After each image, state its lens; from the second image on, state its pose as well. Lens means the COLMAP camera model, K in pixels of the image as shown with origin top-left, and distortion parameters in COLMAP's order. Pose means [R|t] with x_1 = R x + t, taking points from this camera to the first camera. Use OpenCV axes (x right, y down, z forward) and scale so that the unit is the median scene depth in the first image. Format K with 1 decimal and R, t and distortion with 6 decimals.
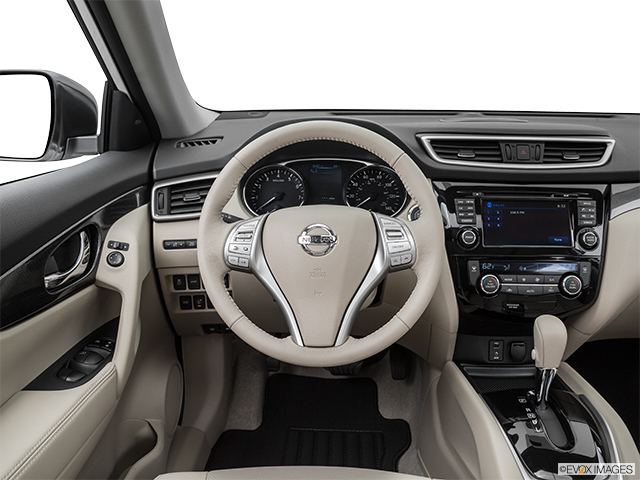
lens RADIAL K [[504.7, 0, 321.7], [0, 504.7, 239.2], [0, 0, 1]] dist [-0.102526, 0.055819]
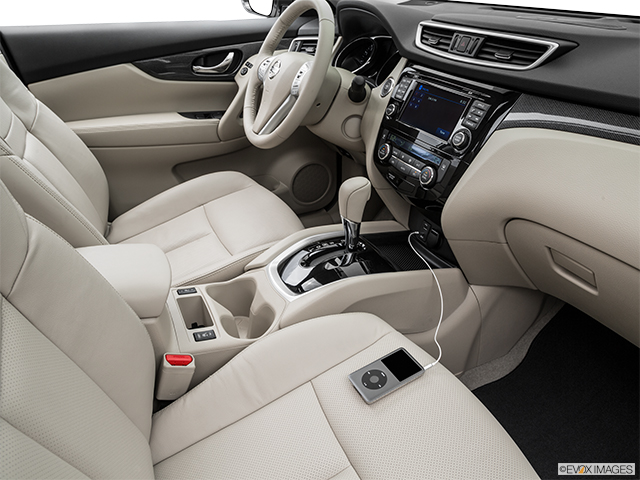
lens RADIAL K [[482.4, 0, 320.4], [0, 482.4, 246.3], [0, 0, 1]] dist [-0.125905, 0.064653]
pose [[0.468668, 0.442081, -0.764797, 1.178402], [-0.273559, 0.895841, 0.350192, -0.061064], [0.839950, 0.045093, 0.540787, 0.263291]]
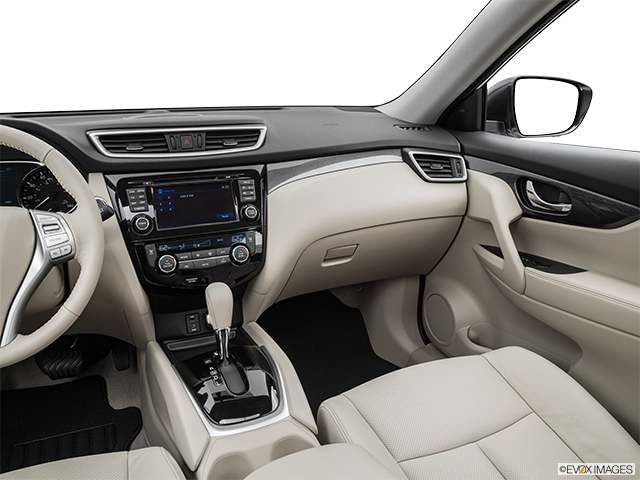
lens RADIAL K [[482.4, 0, 315.8], [0, 482.4, 237.4], [0, 0, 1]] dist [-0.125905, 0.064653]
pose [[0.888862, -0.128106, 0.439901, 0.167731], [0.125501, 0.991471, 0.035146, 0.035637], [-0.440651, 0.023968, 0.897358, -0.078558]]
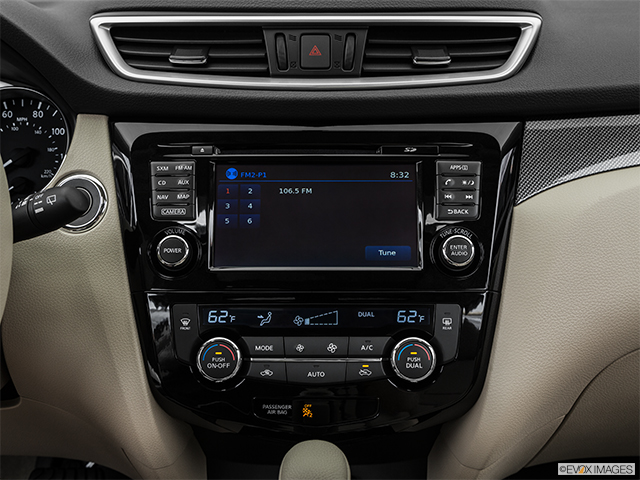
lens RADIAL K [[871.0, 0, 320.5], [0, 871.0, 235.0], [0, 0, 1]] dist [0.043933, 0.000000]
pose [[0.999534, -0.010711, 0.028593, 0.388405], [0.010791, 0.999938, -0.002654, -0.012766], [-0.028563, 0.002961, 0.999588, 0.239194]]
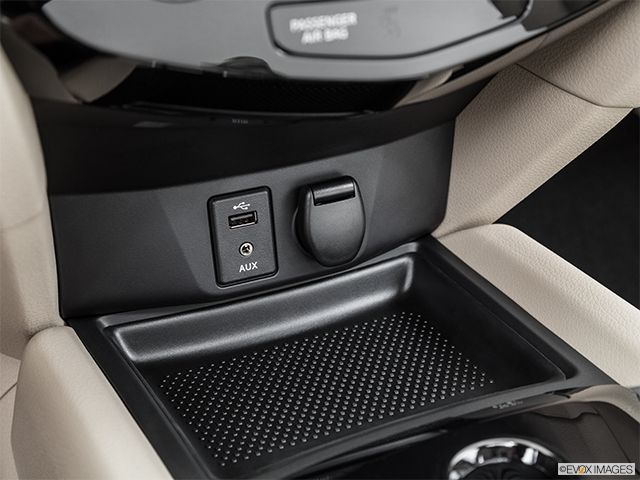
lens RADIAL K [[1037.2, 0, 321.0], [0, 1037.2, 242.1], [0, 0, 1]] dist [0.158463, 0.000000]
pose [[0.883090, -0.224792, 0.411849, 0.205250], [0.082594, 0.938532, 0.335165, 0.077757], [-0.461876, -0.261965, 0.847375, 0.639258]]
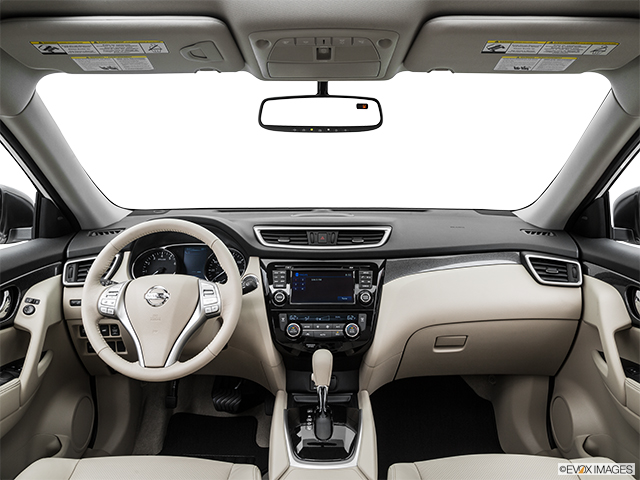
lens RADIAL K [[482.4, 0, 329.6], [0, 482.4, 245.4], [0, 0, 1]] dist [-0.125905, 0.064653]
pose [[0.998988, -0.003722, 0.044821, 0.365023], [0.010618, 0.987918, -0.154614, 0.062202], [-0.043704, 0.154934, 0.986958, -0.376711]]
